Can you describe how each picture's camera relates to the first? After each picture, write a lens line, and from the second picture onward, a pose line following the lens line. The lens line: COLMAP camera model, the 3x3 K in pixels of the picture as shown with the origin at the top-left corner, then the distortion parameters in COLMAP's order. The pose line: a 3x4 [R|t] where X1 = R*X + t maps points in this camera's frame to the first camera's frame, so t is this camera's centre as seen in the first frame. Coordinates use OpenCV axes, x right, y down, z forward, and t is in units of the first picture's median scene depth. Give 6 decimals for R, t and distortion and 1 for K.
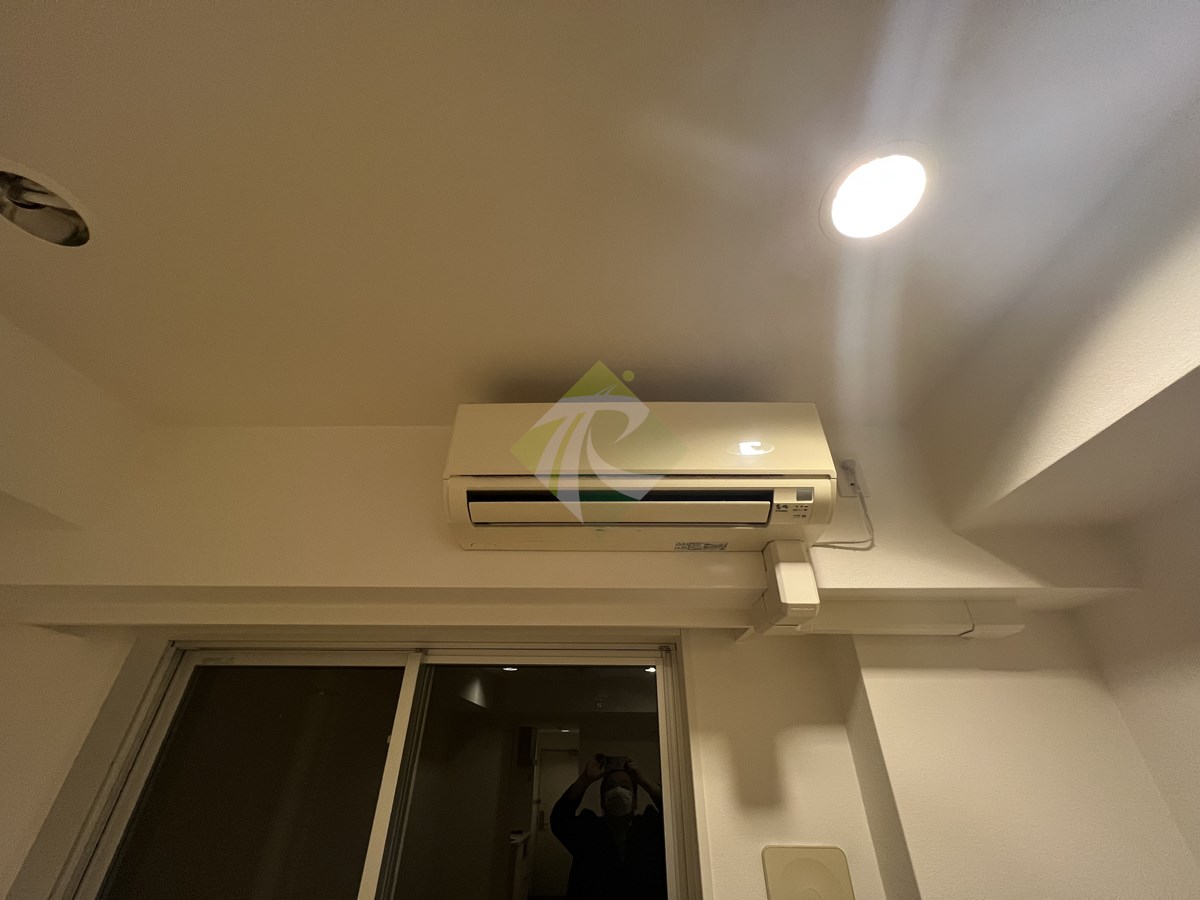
lens RADIAL K [[476.8, 0, 599.0], [0, 476.8, 438.0], [0, 0, 1]] dist [0.001452, -0.000824]
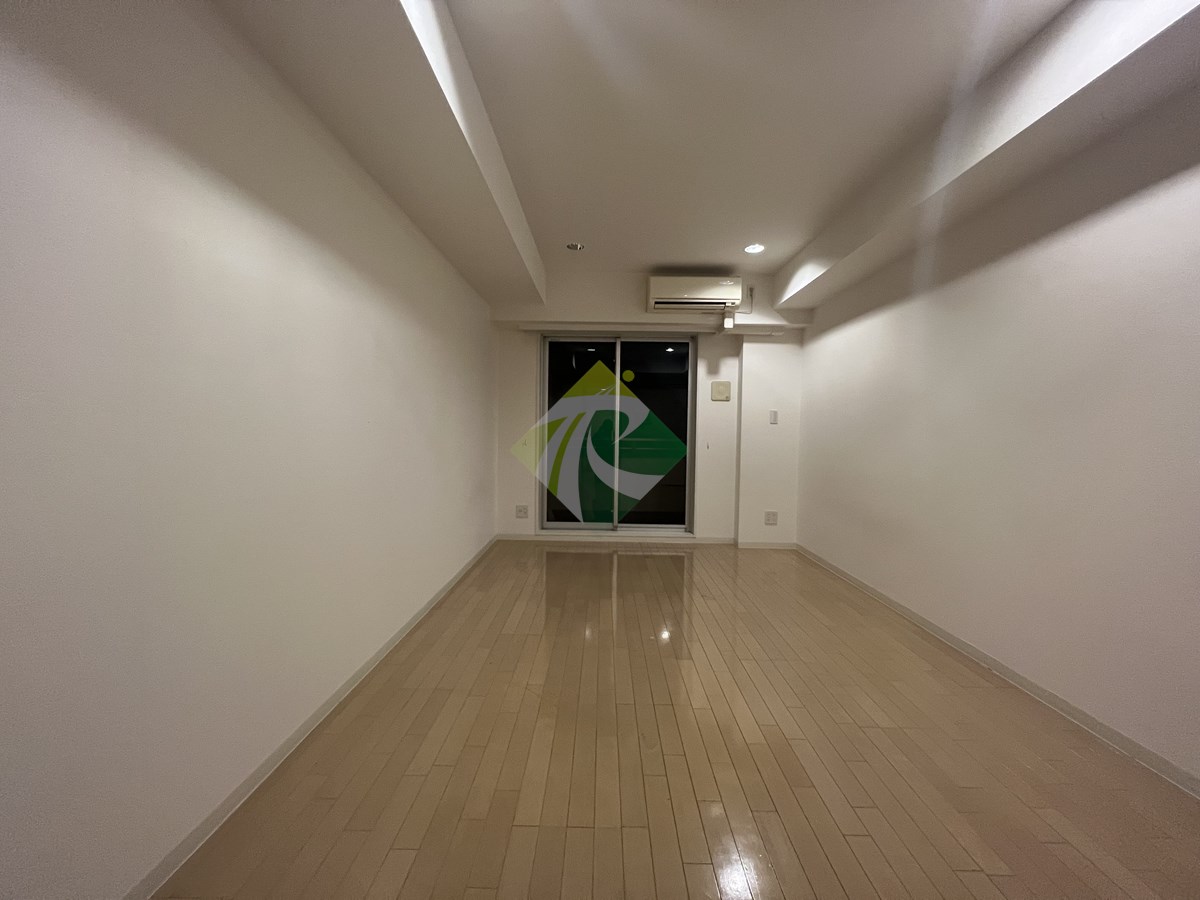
lens RADIAL K [[476.8, 0, 593.2], [0, 476.8, 447.7], [0, 0, 1]] dist [0.001452, -0.000824]
pose [[0.999770, 0.014446, -0.015840, -0.650382], [-0.002418, 0.810130, 0.586245, -1.173086], [0.021302, -0.586072, 0.809979, -2.856318]]
